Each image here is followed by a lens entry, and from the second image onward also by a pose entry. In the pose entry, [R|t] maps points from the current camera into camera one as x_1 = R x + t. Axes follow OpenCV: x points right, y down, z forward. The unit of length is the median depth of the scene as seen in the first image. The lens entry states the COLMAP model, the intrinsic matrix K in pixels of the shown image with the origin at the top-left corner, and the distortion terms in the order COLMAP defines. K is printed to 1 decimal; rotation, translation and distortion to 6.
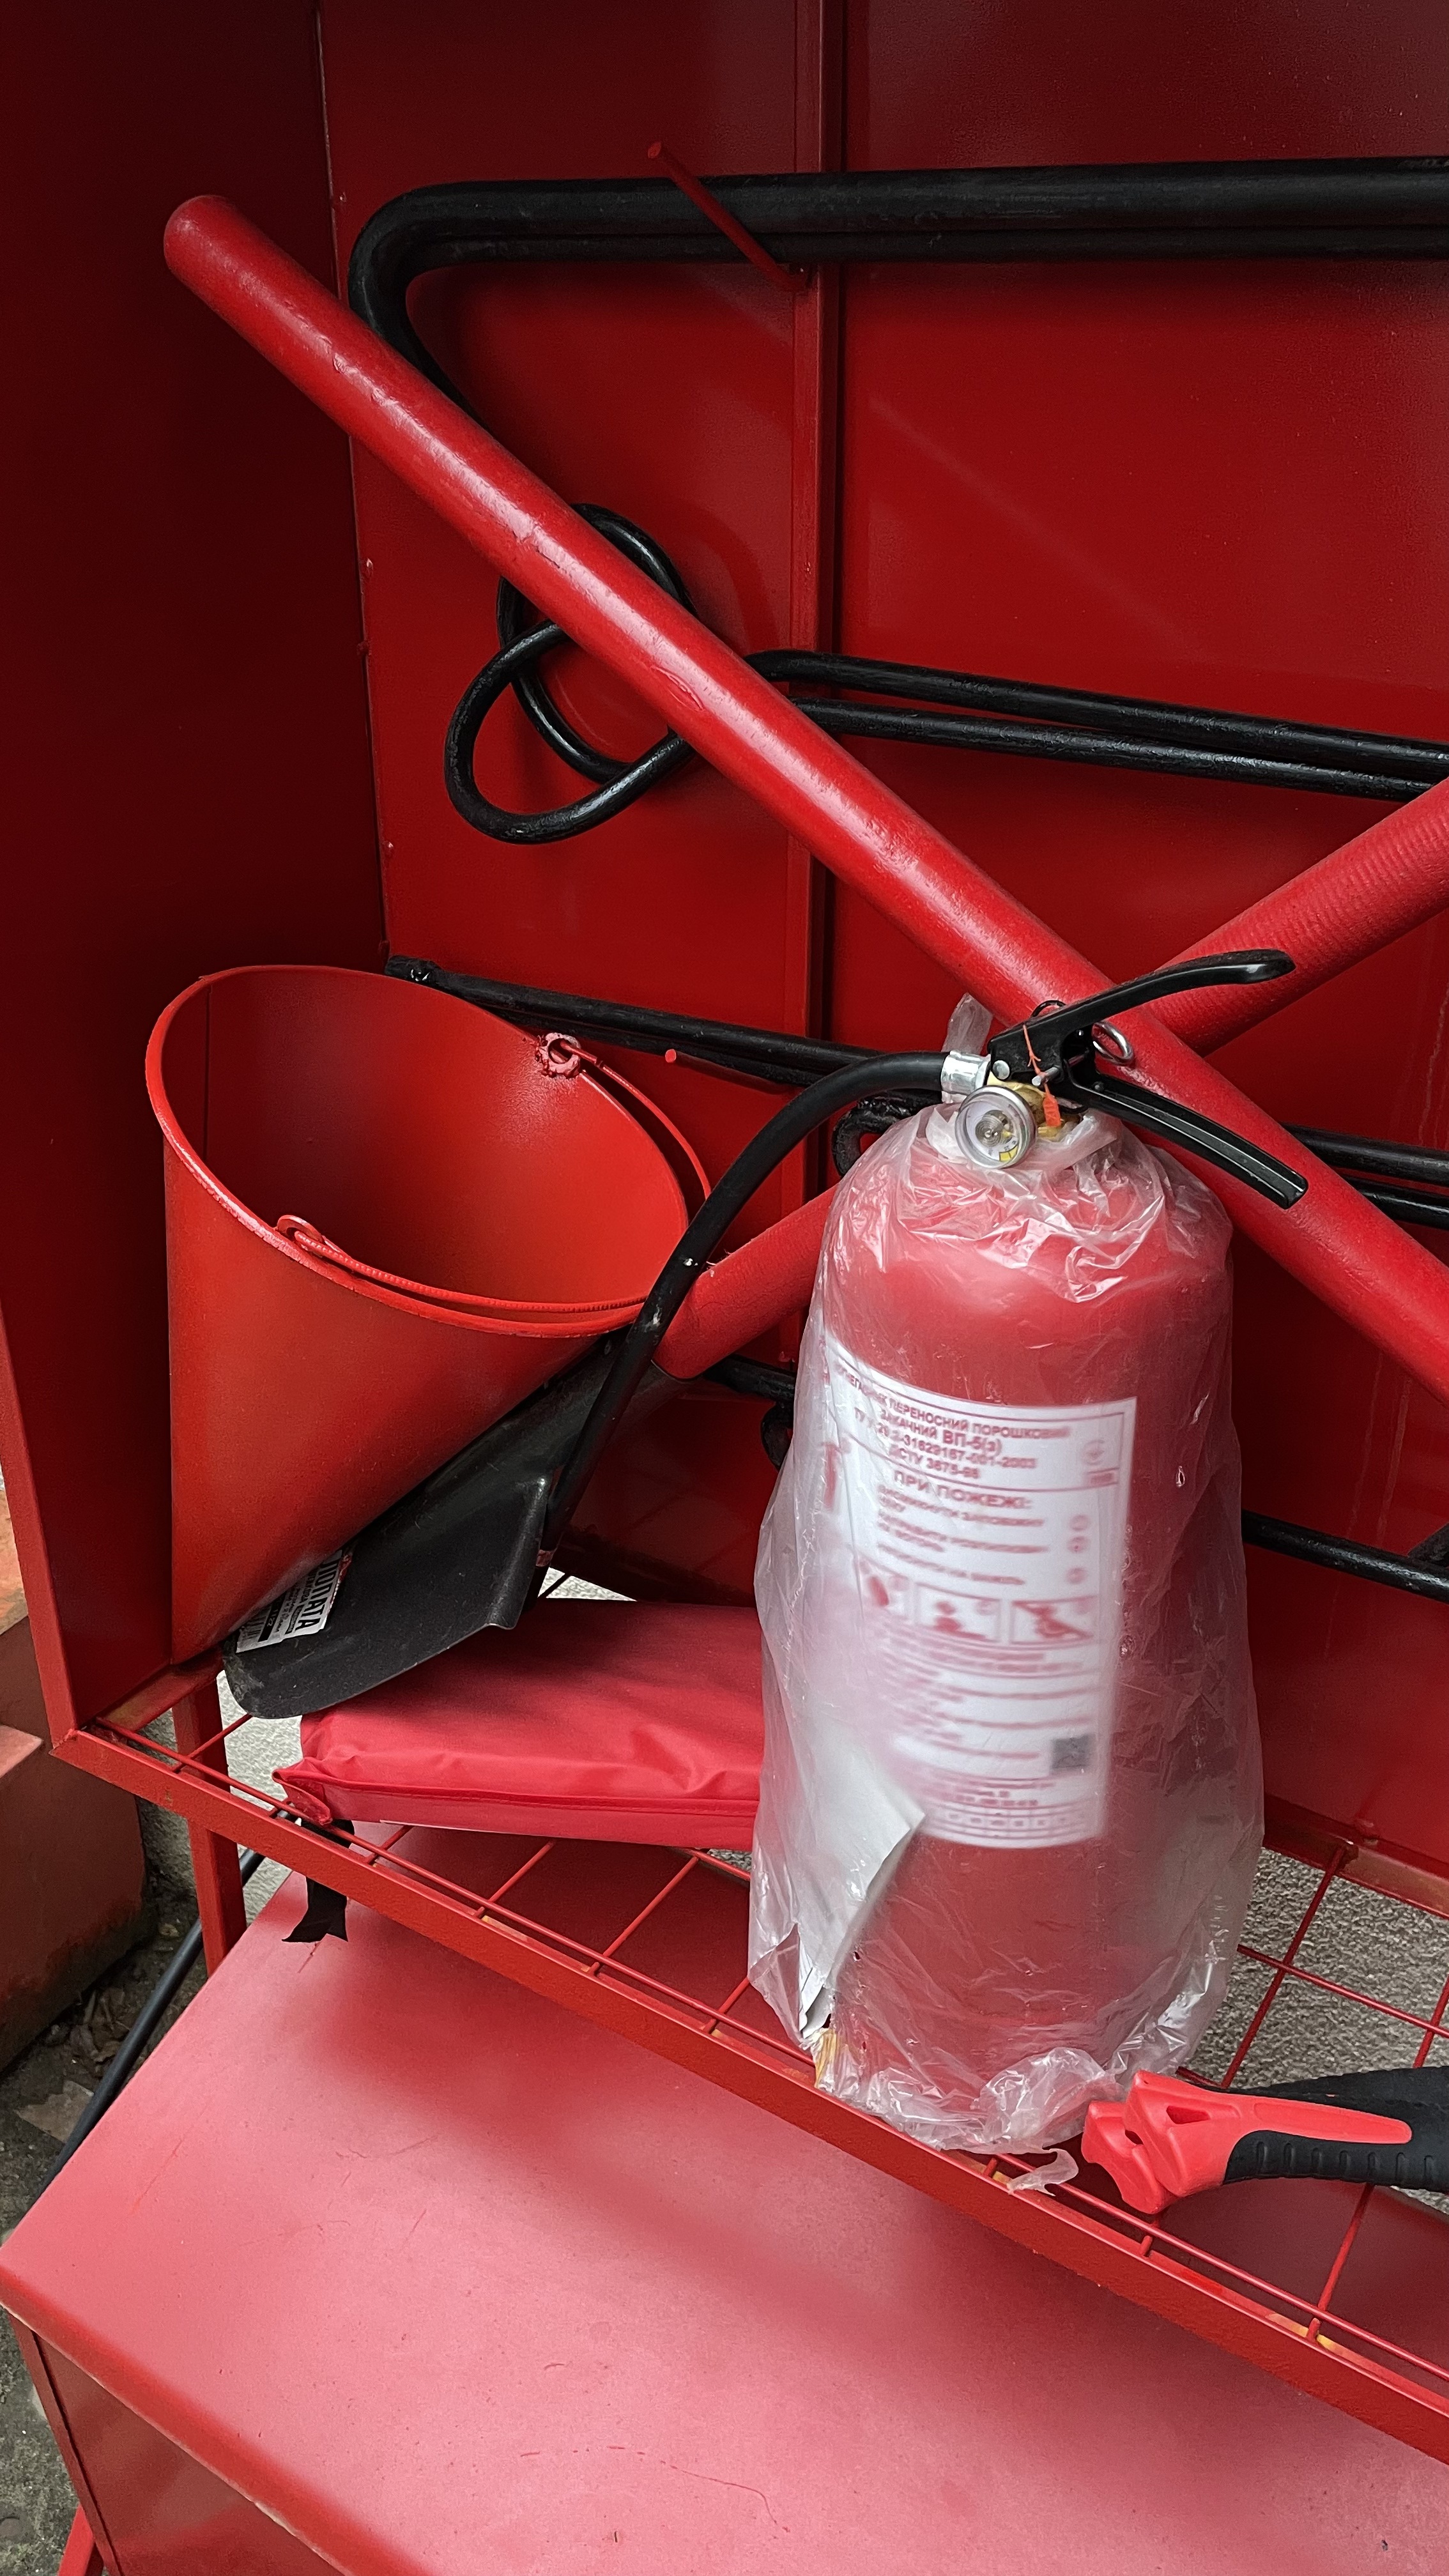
lens RADIAL K [[2016.1, 0, 724.5], [0, 2016.1, 1288.0], [0, 0, 1]] dist [0.084918, -0.115130]
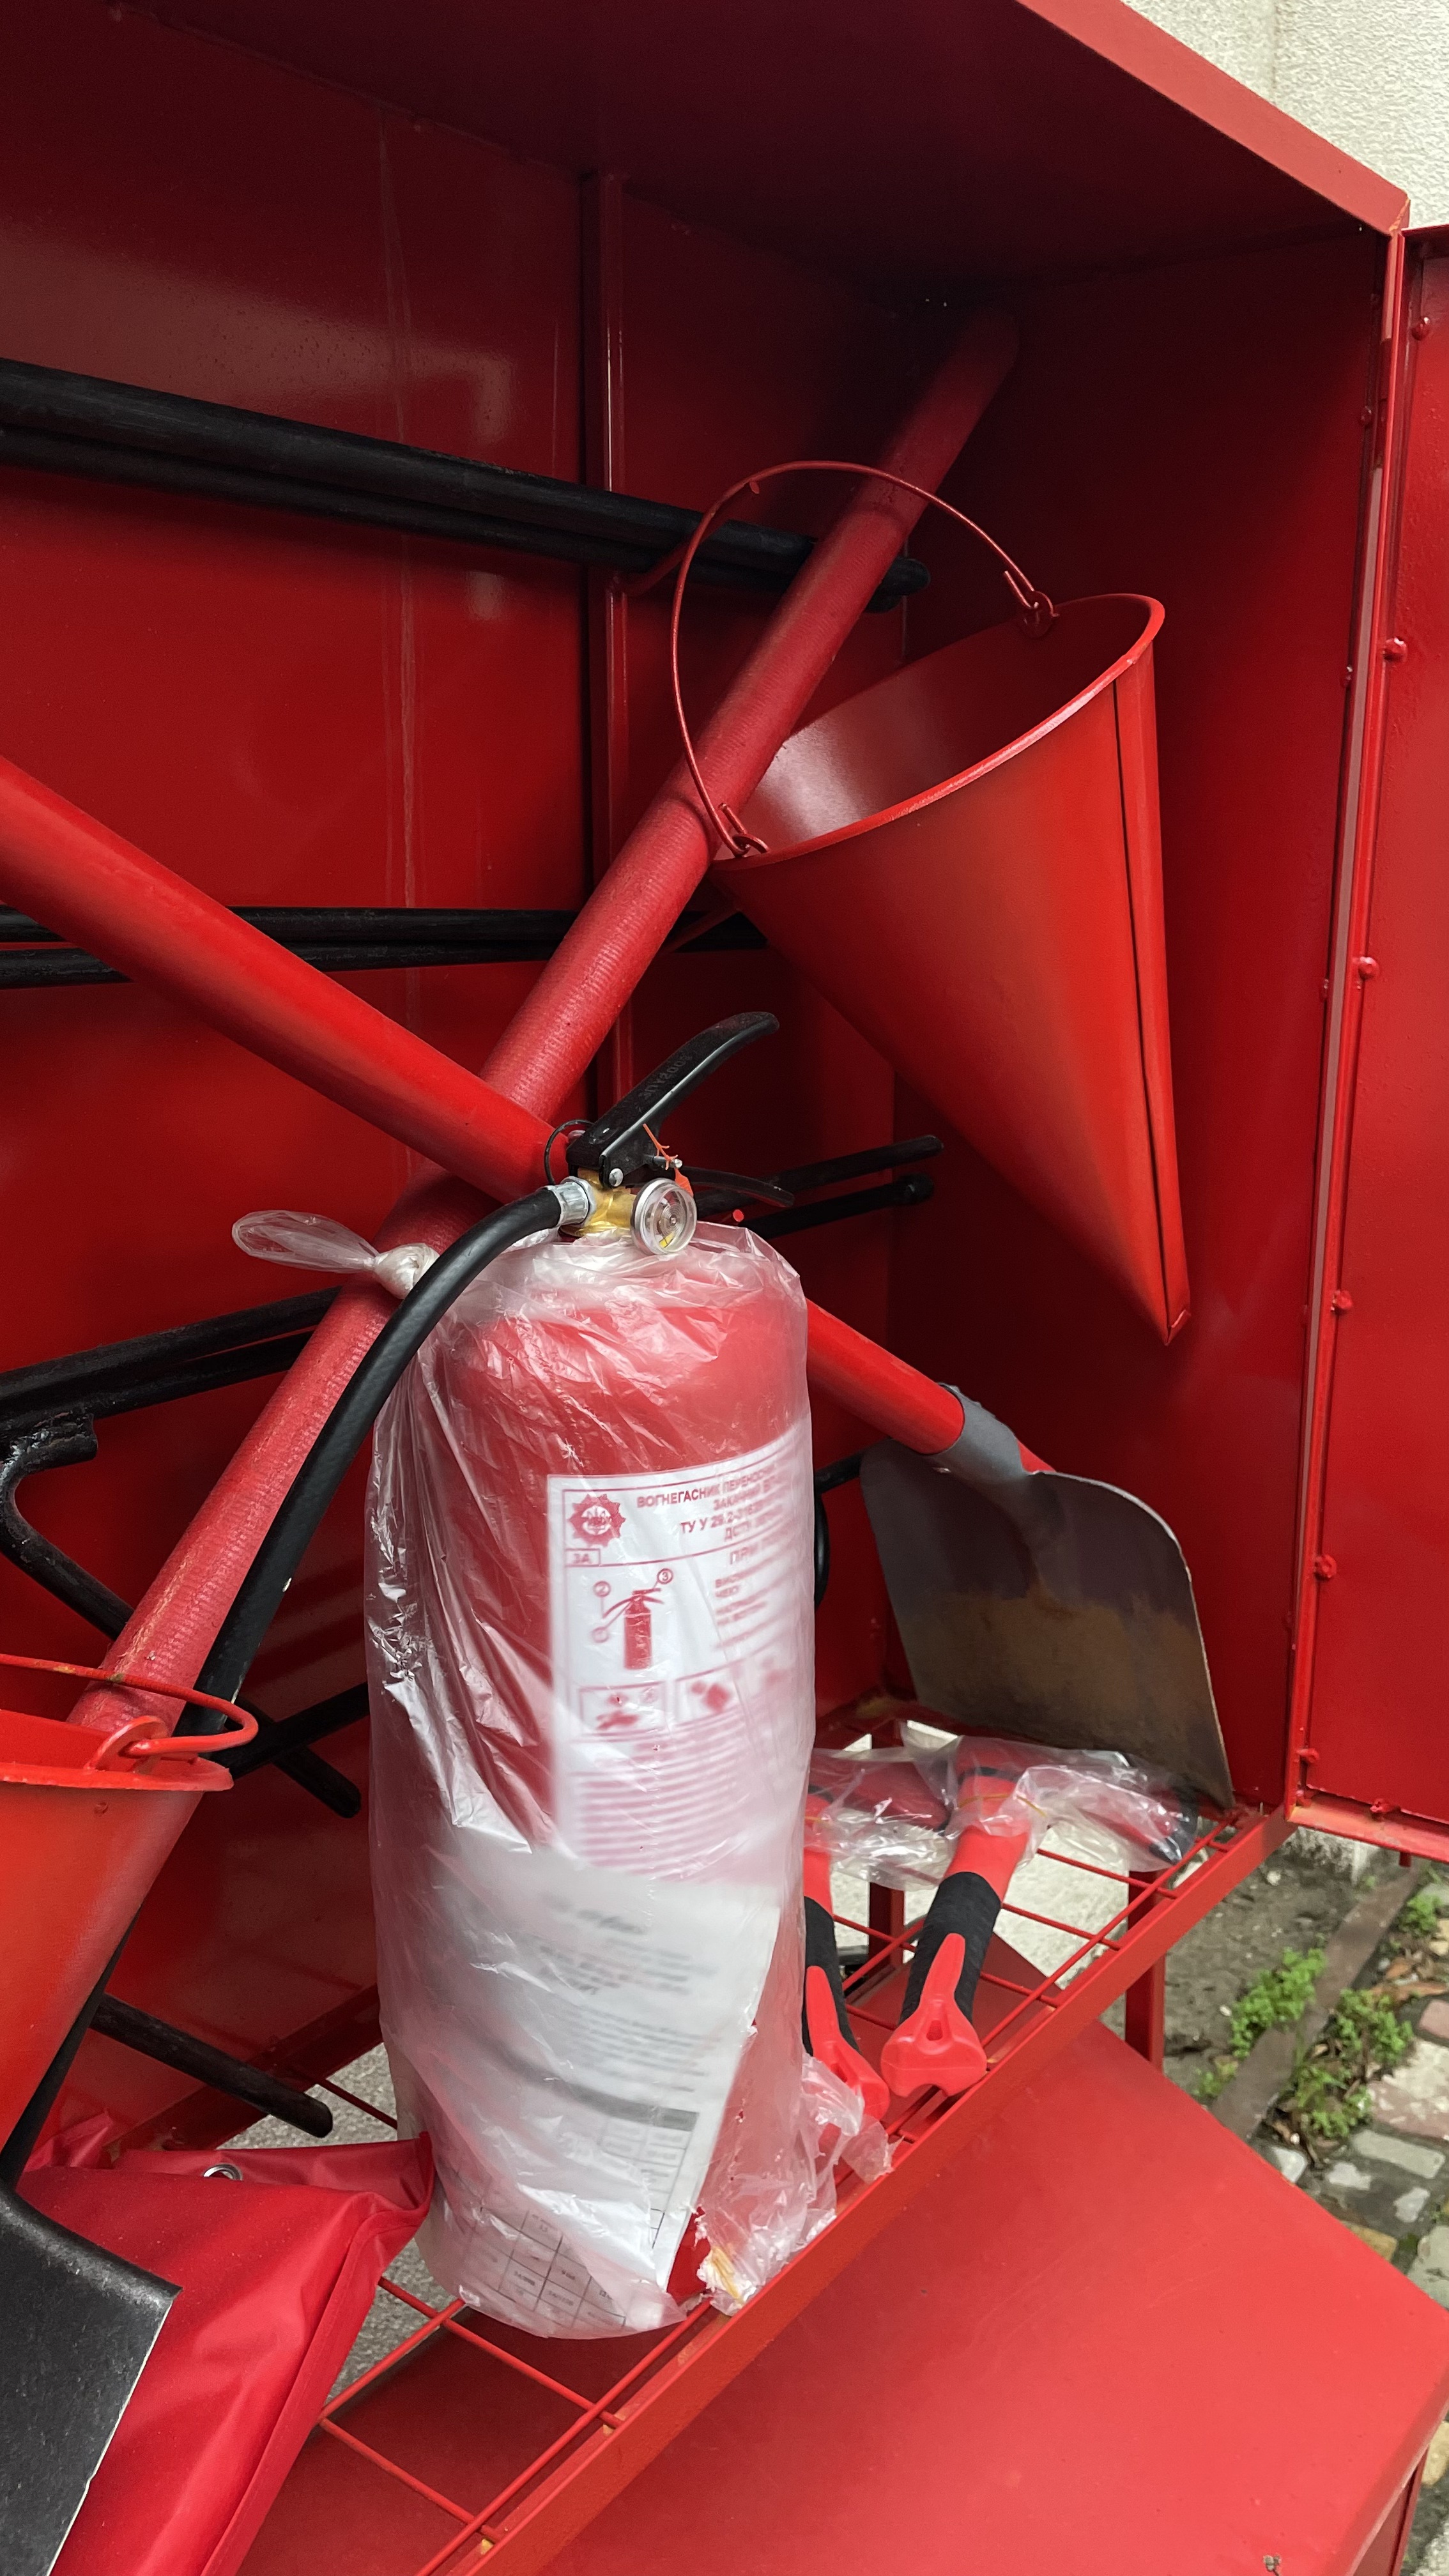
lens RADIAL K [[1986.5, 0, 760.8], [0, 1986.5, 1272.9], [0, 0, 1]] dist [0.085594, -0.116946]
pose [[0.086660, -0.211718, 0.973481, -0.877788], [0.437081, 0.886172, 0.153820, -0.187297], [-0.895238, 0.412160, 0.169333, 0.757019]]
